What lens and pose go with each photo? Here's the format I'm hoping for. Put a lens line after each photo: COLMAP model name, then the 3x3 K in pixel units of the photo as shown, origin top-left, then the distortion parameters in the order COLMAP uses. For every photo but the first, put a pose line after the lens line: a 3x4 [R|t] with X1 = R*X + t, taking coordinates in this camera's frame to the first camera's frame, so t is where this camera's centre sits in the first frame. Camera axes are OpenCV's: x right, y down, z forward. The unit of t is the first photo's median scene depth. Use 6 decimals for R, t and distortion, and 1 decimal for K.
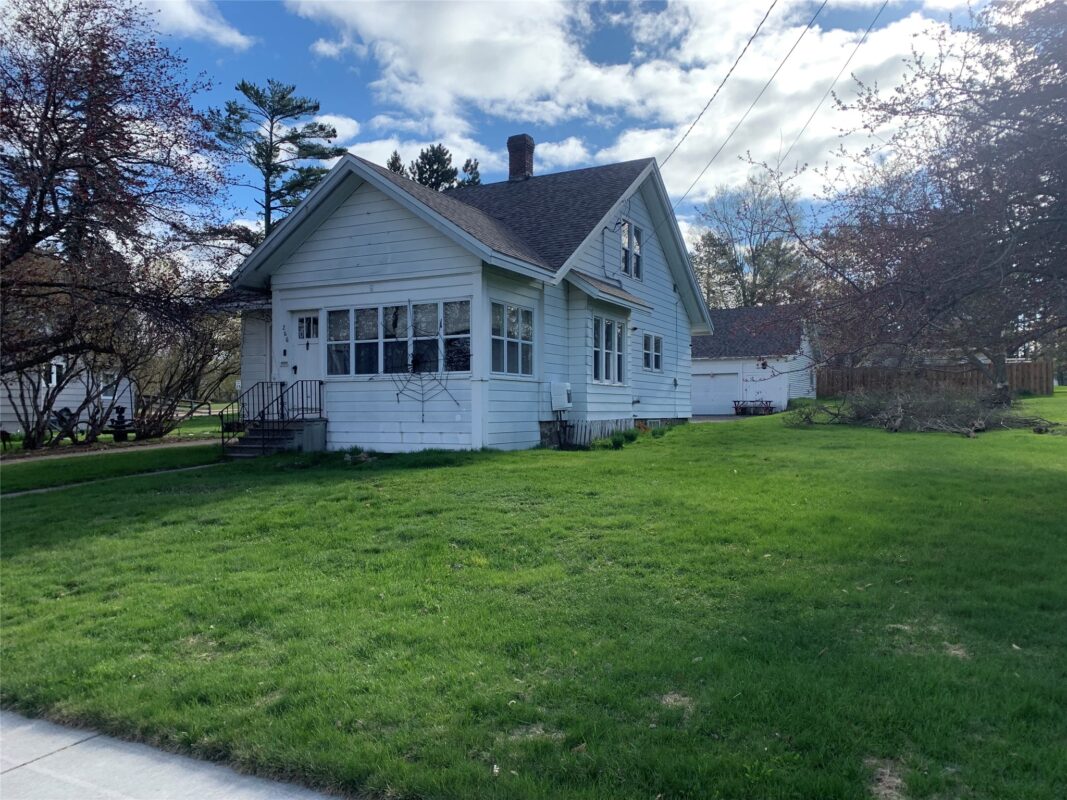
lens RADIAL K [[805.2, 0, 533.5], [0, 805.2, 400.0], [0, 0, 1]] dist [0.005968, -0.004136]
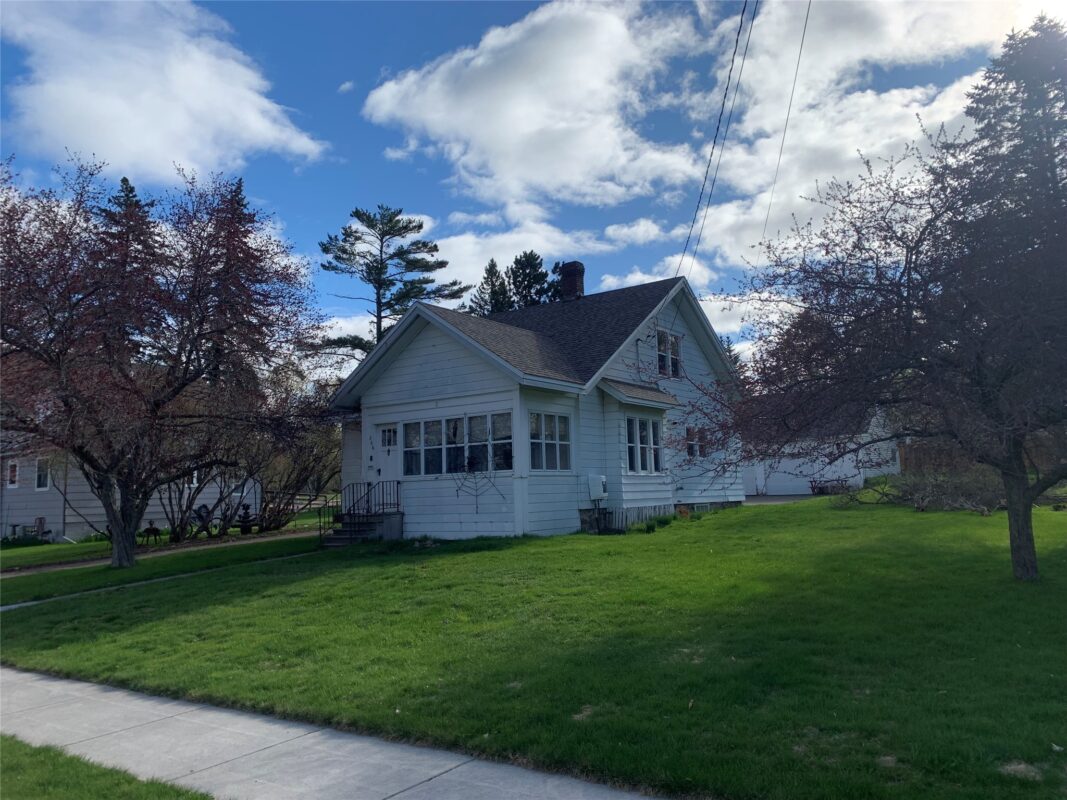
lens RADIAL K [[806.8, 0, 535.6], [0, 806.8, 380.5], [0, 0, 1]] dist [0.118342, -0.342392]
pose [[0.989152, -0.046390, -0.139380, 0.114760], [0.028903, 0.991740, -0.124963, -0.014179], [0.144026, 0.119579, 0.982323, -0.187350]]
